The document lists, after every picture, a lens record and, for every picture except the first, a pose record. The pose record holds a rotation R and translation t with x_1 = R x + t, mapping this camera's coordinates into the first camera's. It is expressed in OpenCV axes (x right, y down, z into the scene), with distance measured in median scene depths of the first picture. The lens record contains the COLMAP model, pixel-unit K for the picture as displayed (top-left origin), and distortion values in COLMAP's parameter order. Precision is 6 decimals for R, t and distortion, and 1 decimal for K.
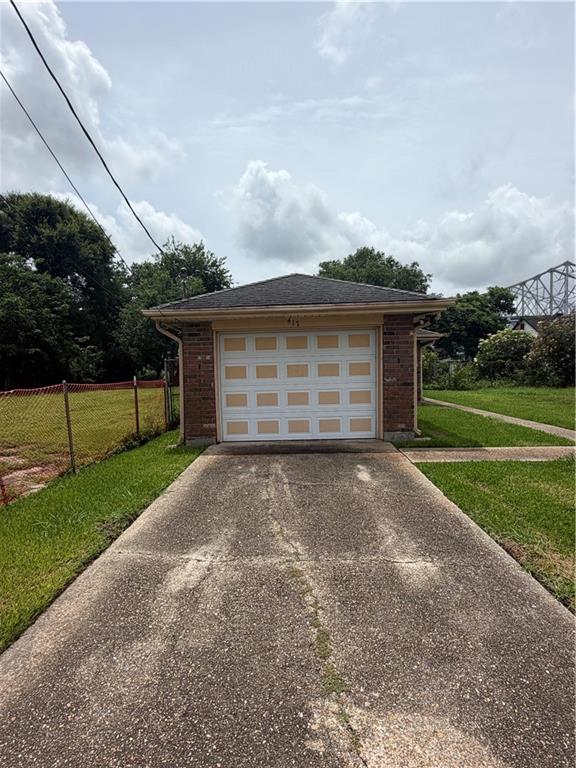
lens RADIAL K [[426.6, 0, 291.0], [0, 426.6, 385.9], [0, 0, 1]] dist [0.001614, 0.003016]
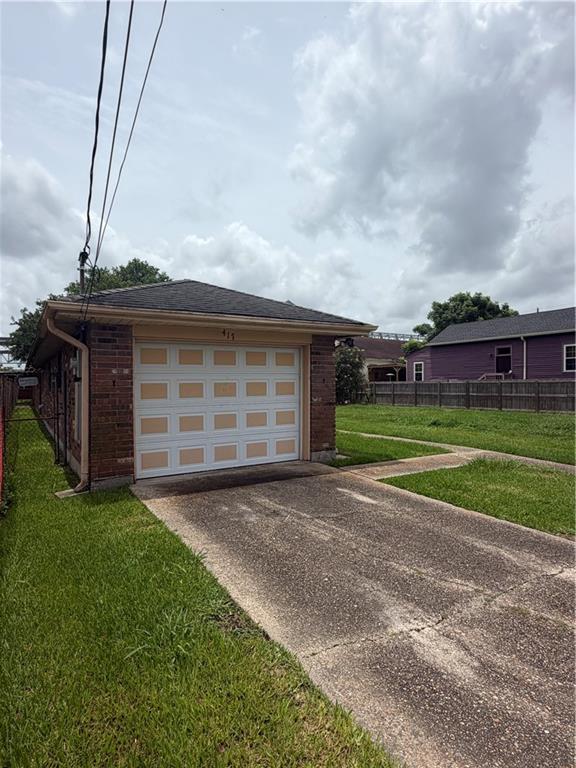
lens RADIAL K [[426.6, 0, 291.0], [0, 426.6, 385.9], [0, 0, 1]] dist [0.001614, 0.003016]
pose [[0.835422, 0.014756, 0.549411, -0.372101], [0.009893, 0.999074, -0.041875, -0.005114], [-0.549520, 0.040419, 0.834502, 0.196466]]
